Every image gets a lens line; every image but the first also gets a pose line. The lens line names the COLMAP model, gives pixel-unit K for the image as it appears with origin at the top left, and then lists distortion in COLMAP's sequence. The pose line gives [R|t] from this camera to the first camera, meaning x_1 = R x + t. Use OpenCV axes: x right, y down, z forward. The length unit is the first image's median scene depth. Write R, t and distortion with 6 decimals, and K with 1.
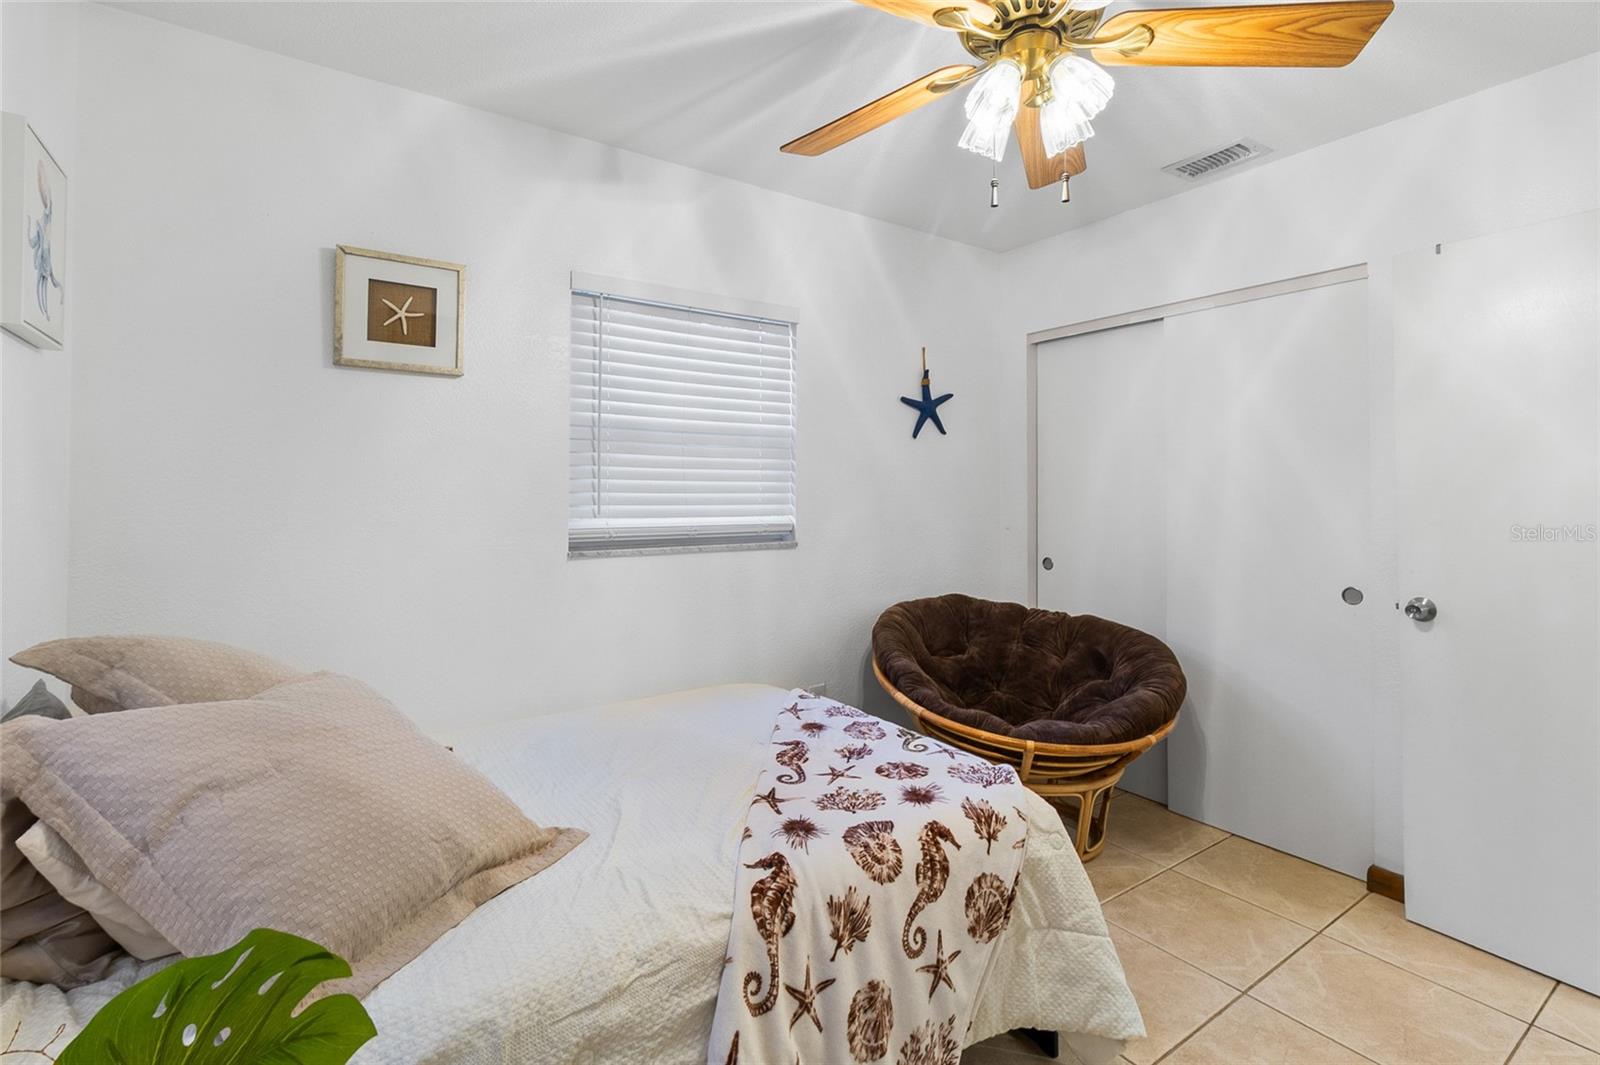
lens RADIAL K [[743.0, 0, 812.7], [0, 743.0, 493.2], [0, 0, 1]] dist [0.001884, 0.000607]
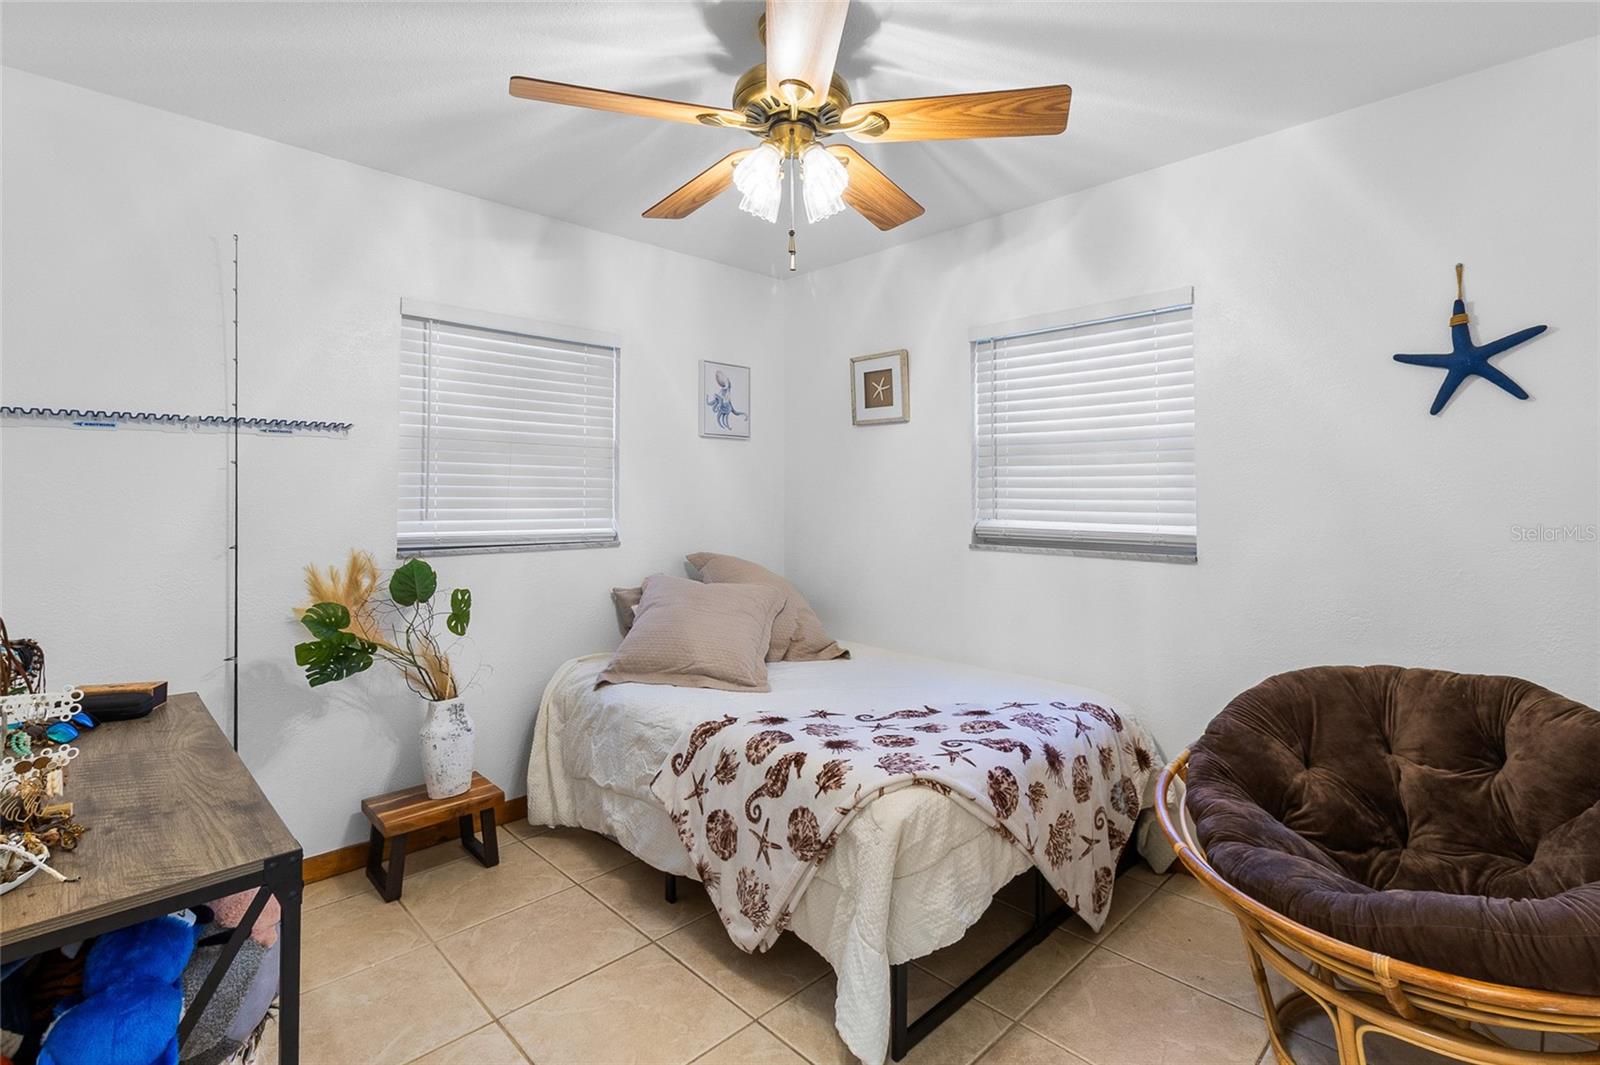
lens RADIAL K [[738.9, 0, 809.1], [0, 738.9, 502.9], [0, 0, 1]] dist [0.001692, 0.000352]
pose [[0.169754, 0.007374, -0.985459, 1.029707], [-0.005532, 0.999963, 0.006530, 0.000152], [0.985471, 0.004343, 0.169788, 0.572169]]
